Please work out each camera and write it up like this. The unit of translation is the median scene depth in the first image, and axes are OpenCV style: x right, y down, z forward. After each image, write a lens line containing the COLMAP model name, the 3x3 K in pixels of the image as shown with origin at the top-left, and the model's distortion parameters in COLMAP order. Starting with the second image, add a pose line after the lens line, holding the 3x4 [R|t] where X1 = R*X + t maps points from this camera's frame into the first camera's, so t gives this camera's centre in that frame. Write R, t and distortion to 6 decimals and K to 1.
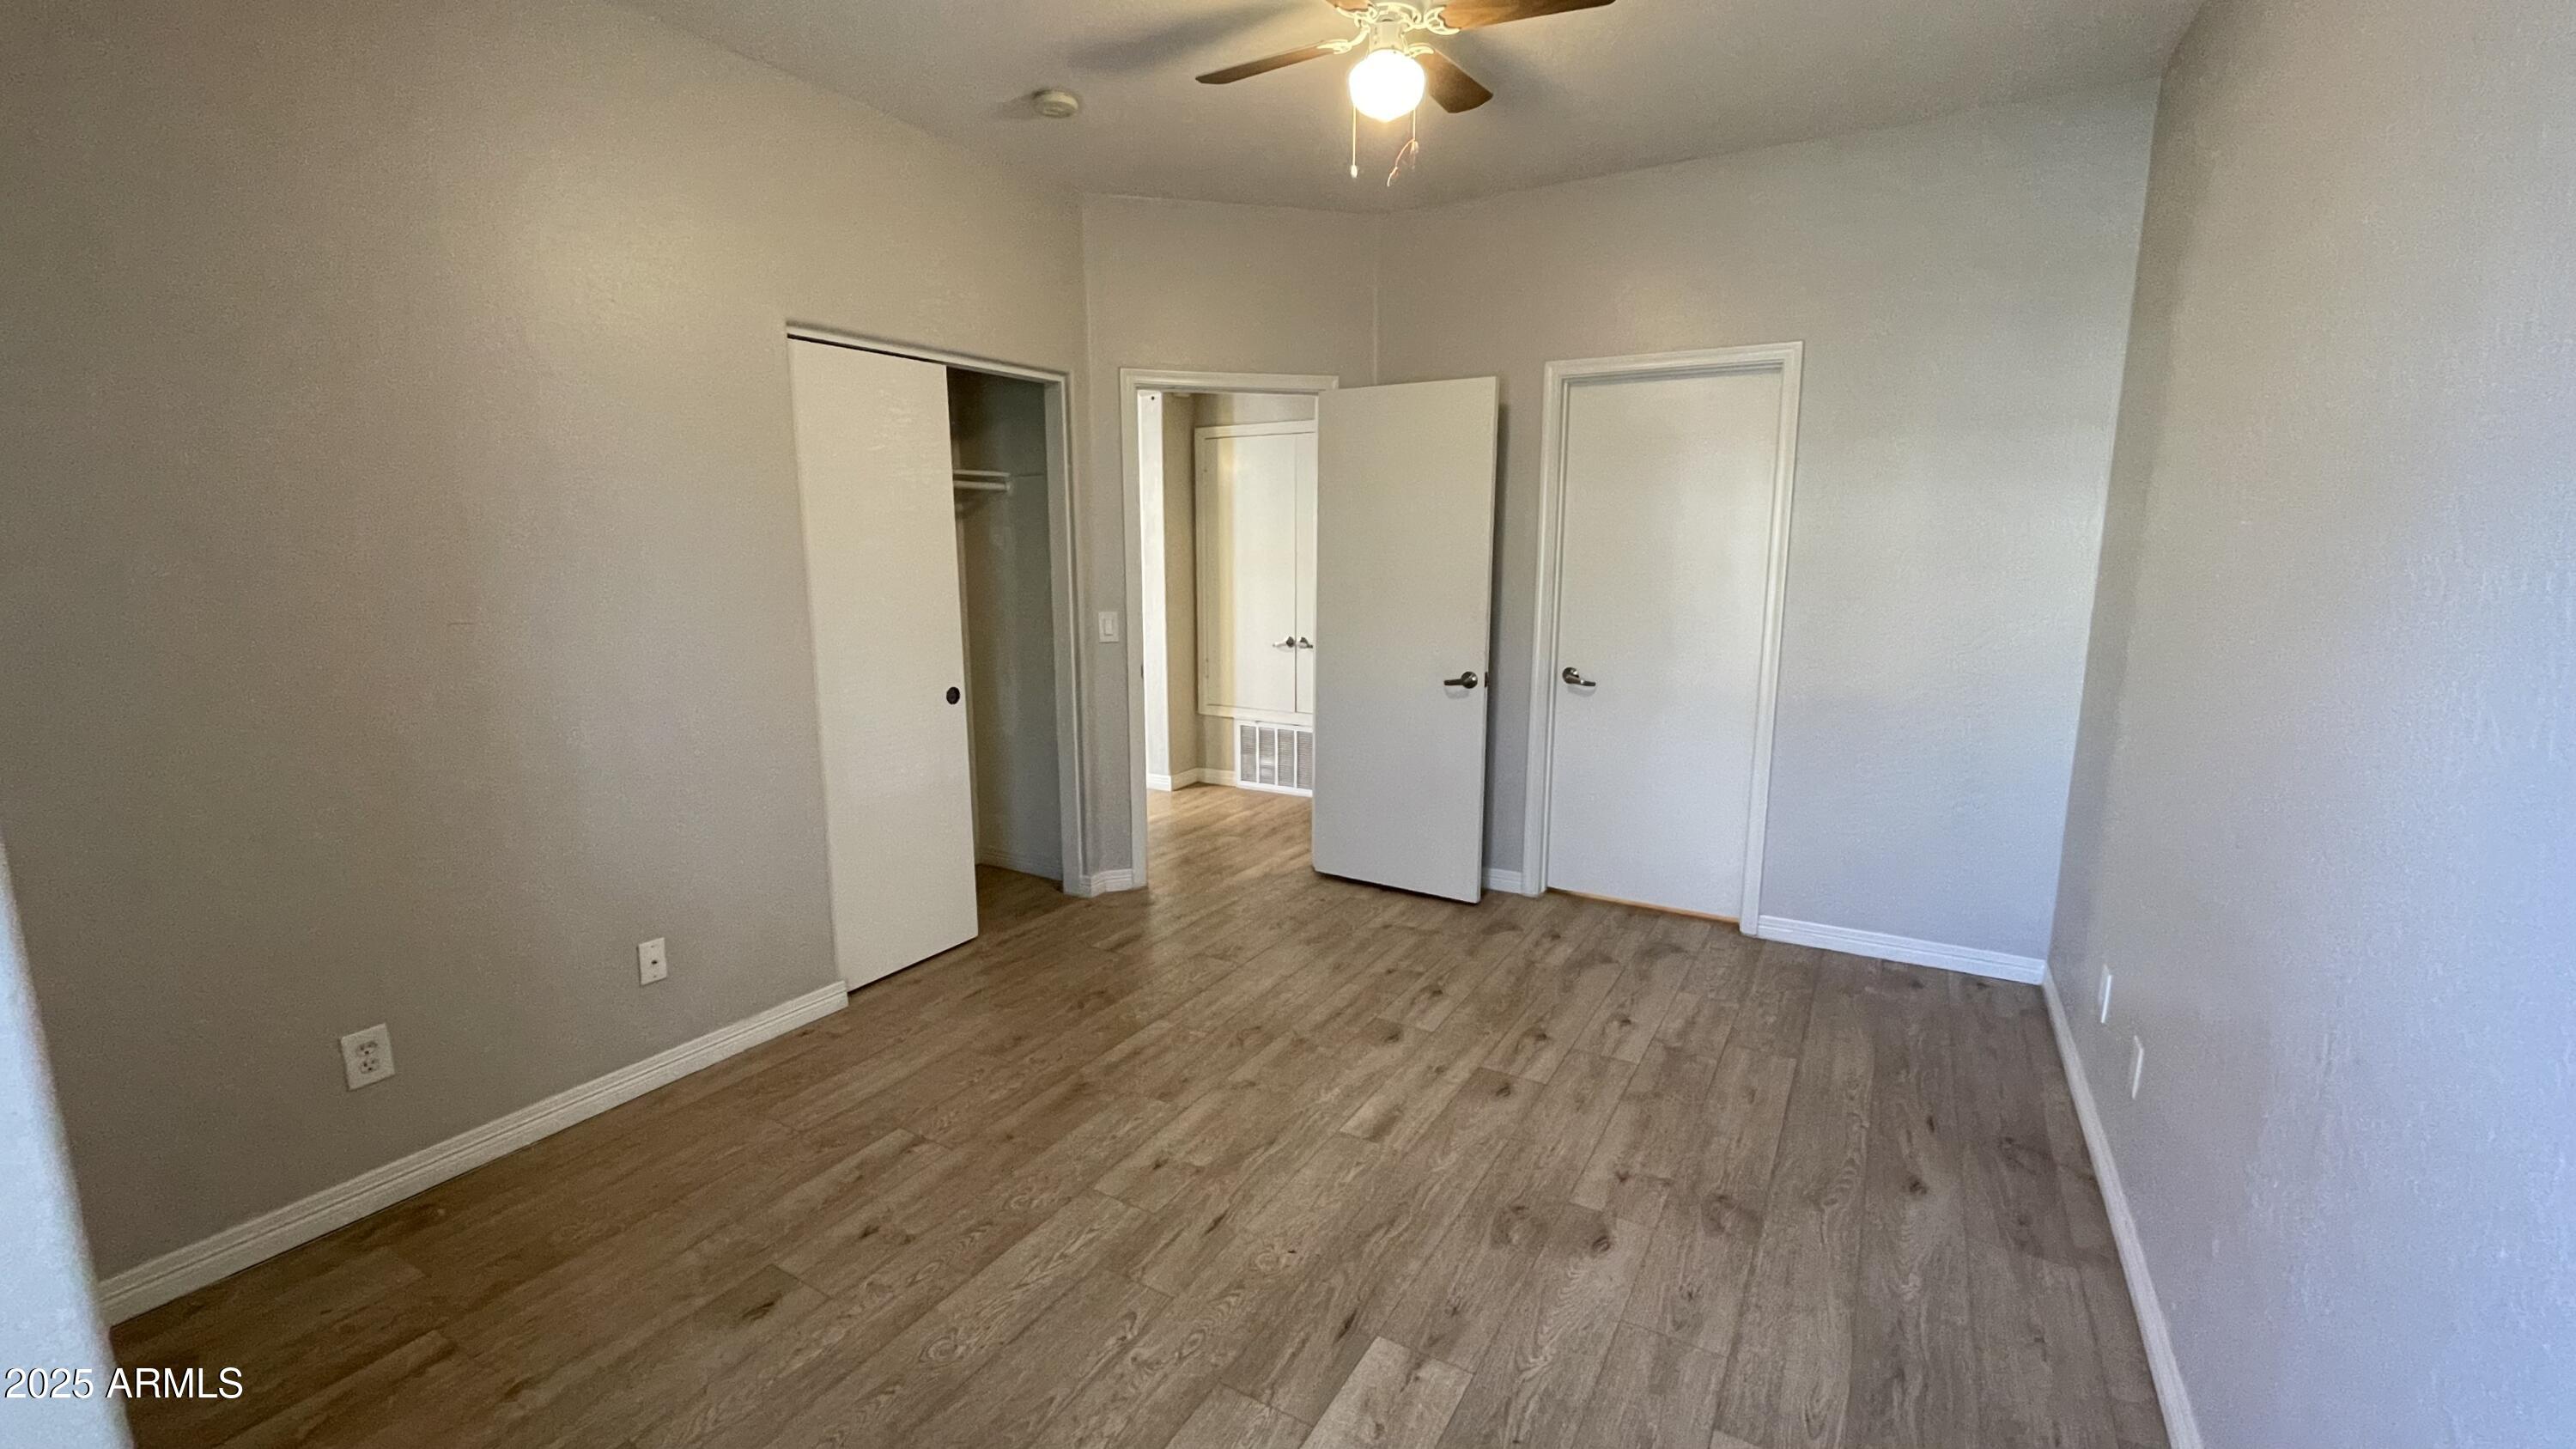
lens RADIAL K [[1052.2, 0, 1285.3], [0, 1052.2, 719.6], [0, 0, 1]] dist [-0.008208, 0.006670]
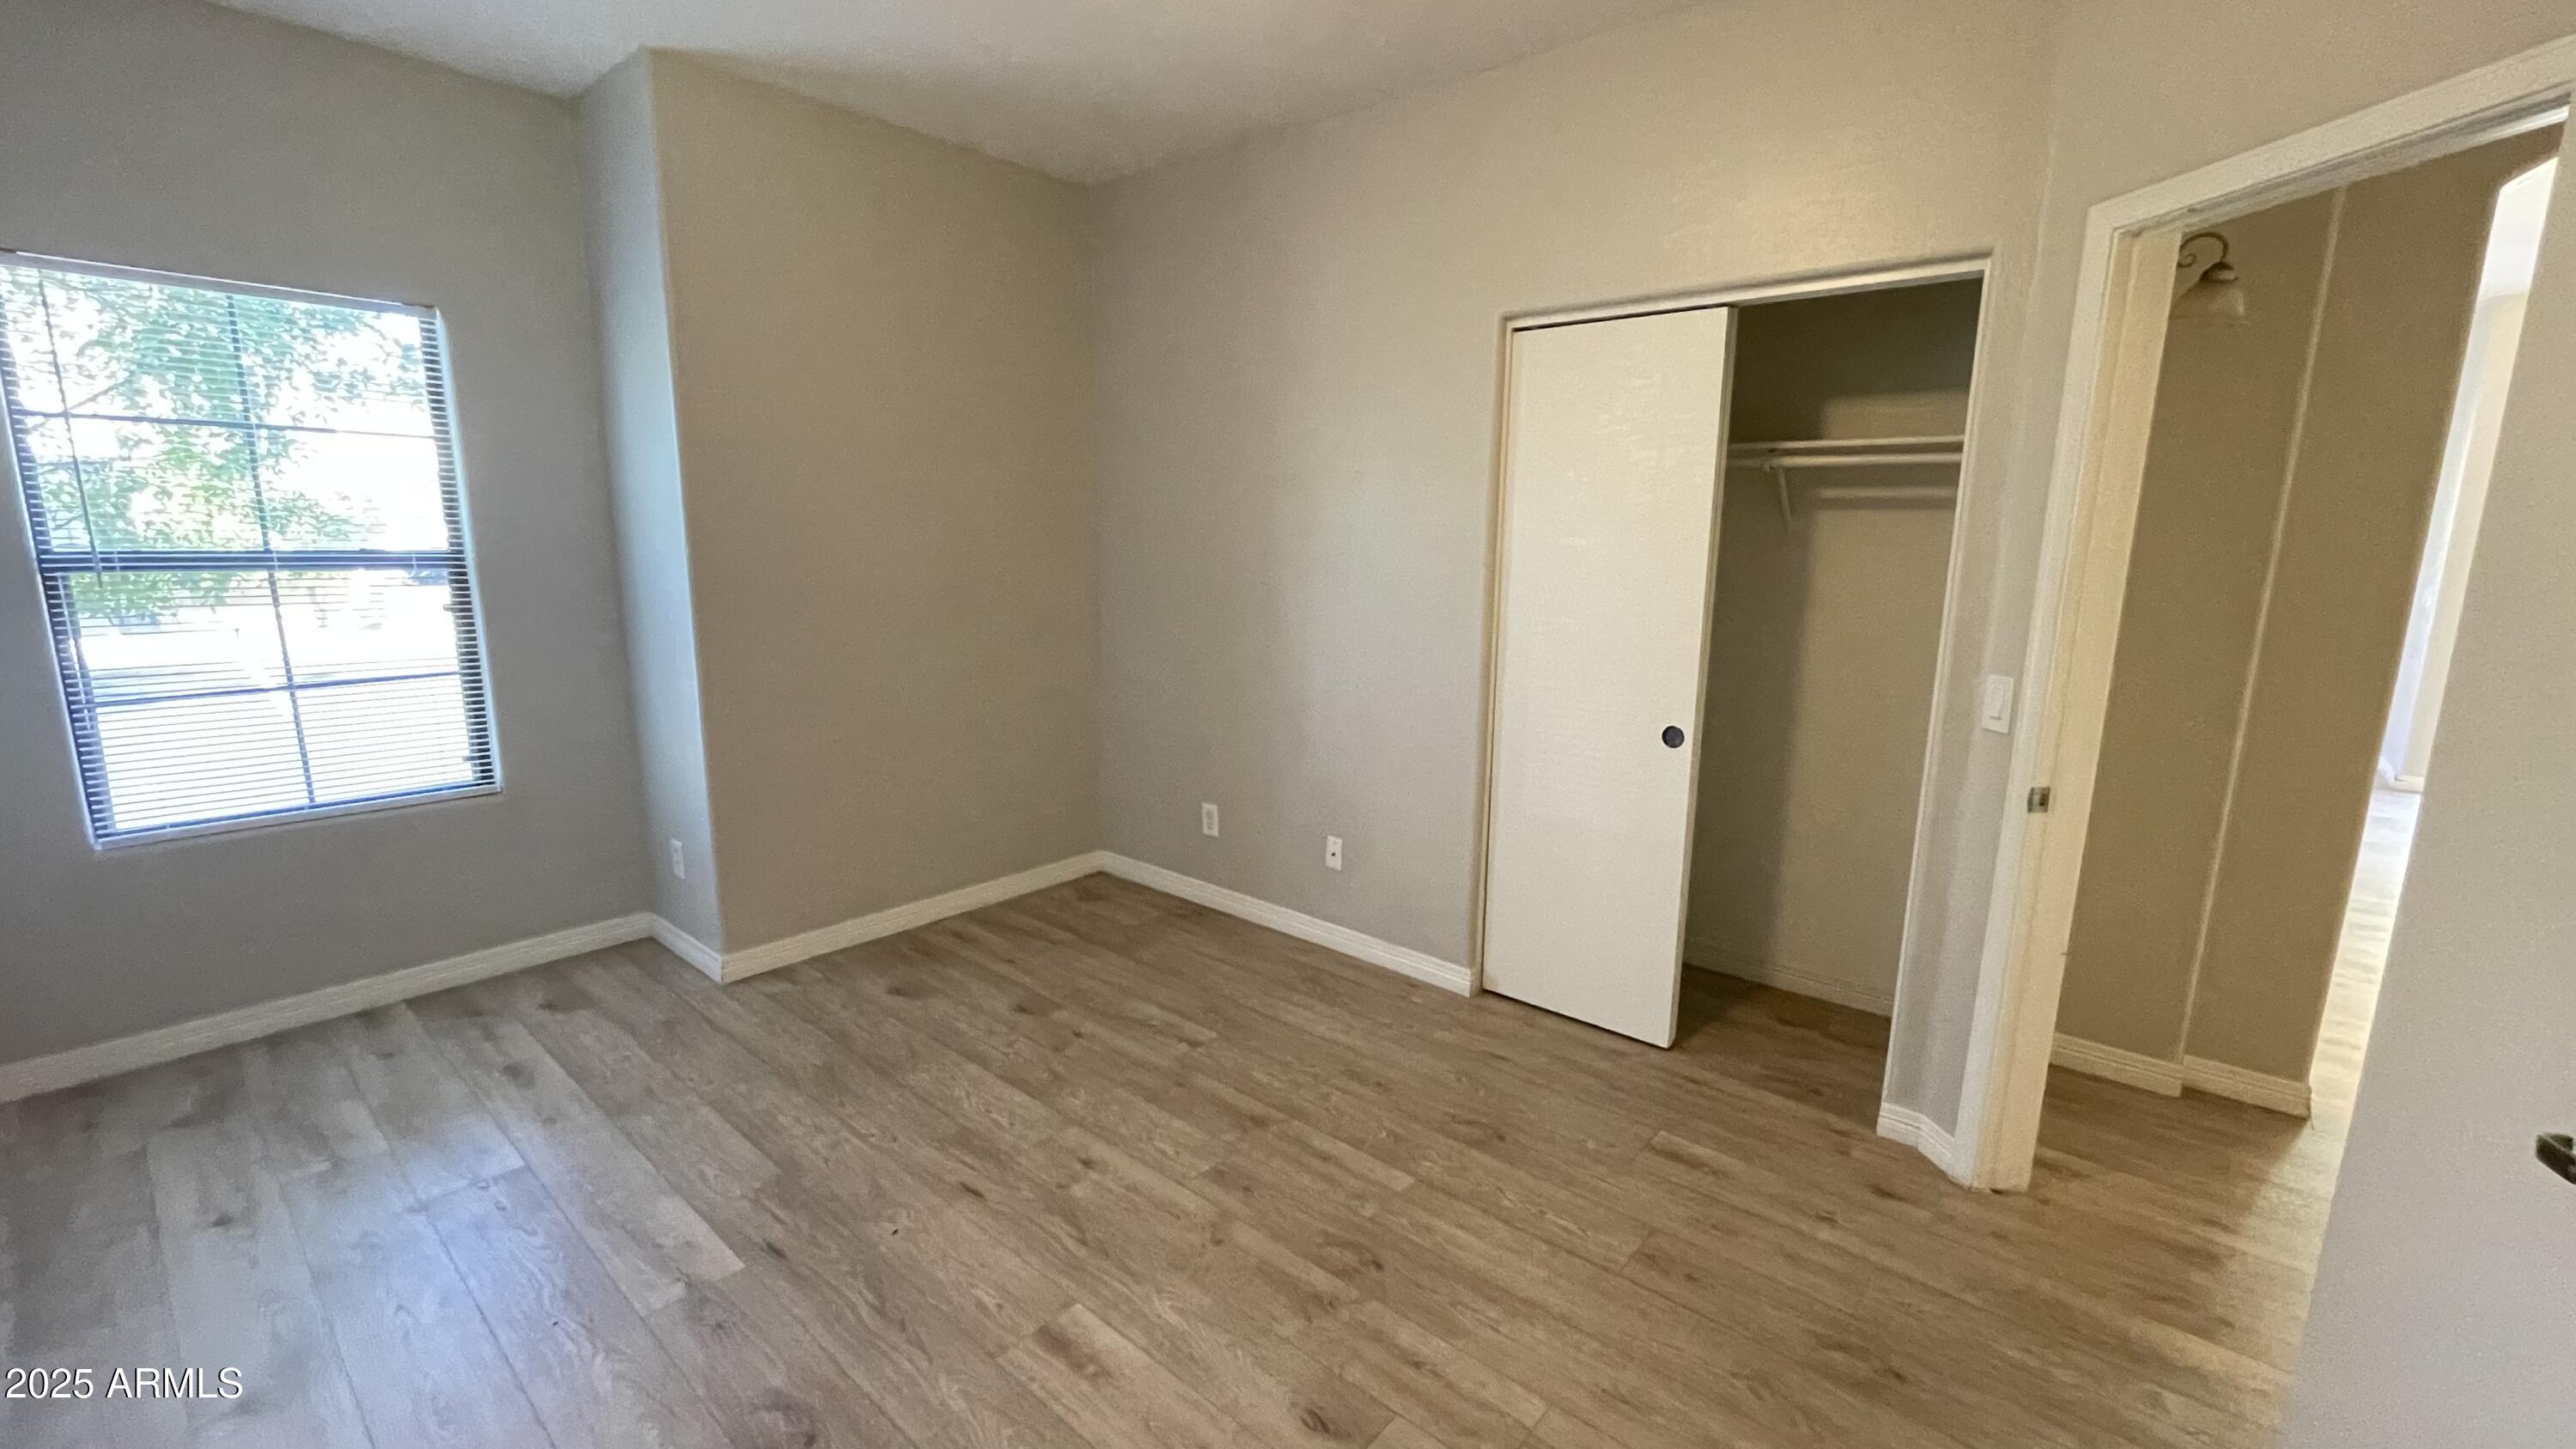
lens RADIAL K [[1052.2, 0, 1285.3], [0, 1052.2, 719.6], [0, 0, 1]] dist [-0.008208, 0.006670]
pose [[-0.177105, 0.182323, -0.967157, 0.616419], [-0.176481, 0.960880, 0.213457, -0.190159], [0.968240, 0.208489, -0.138000, 1.034807]]
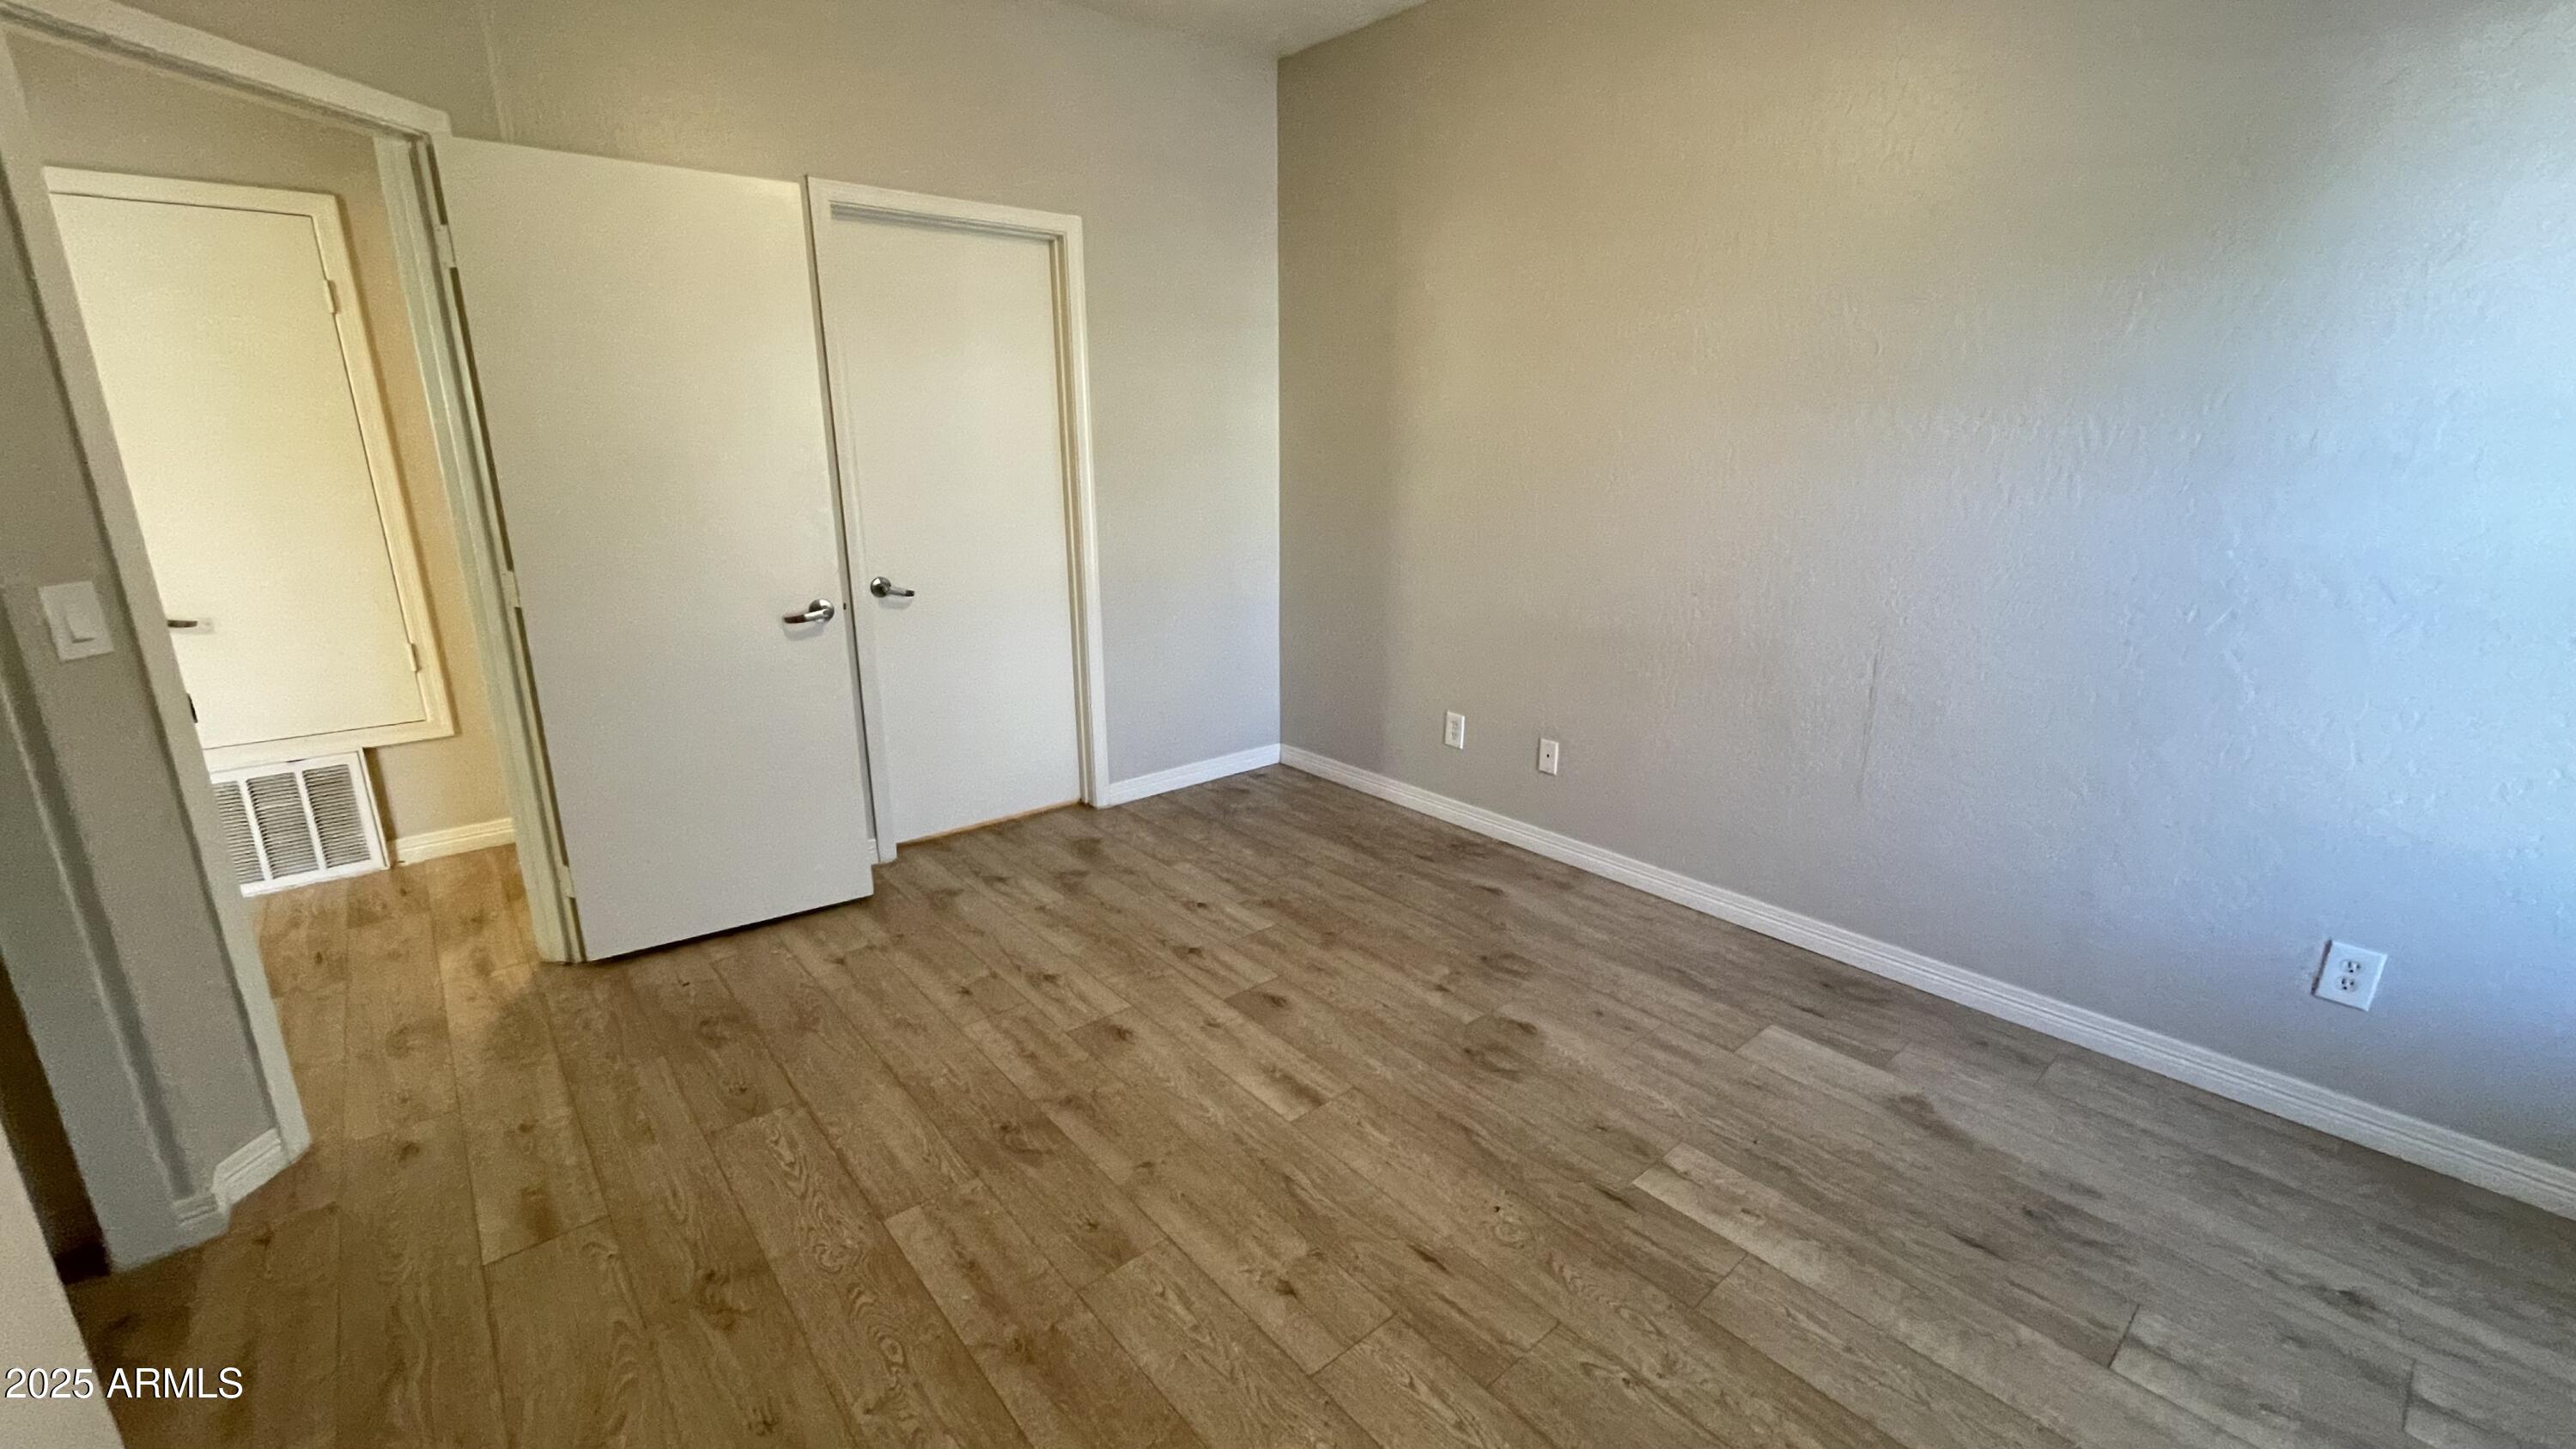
lens RADIAL K [[1052.2, 0, 1285.3], [0, 1052.2, 719.6], [0, 0, 1]] dist [-0.008208, 0.006670]
pose [[0.327703, -0.250221, 0.911043, -0.572739], [0.159679, 0.965087, 0.207628, -0.089702], [-0.931189, 0.077434, 0.356217, 0.599511]]
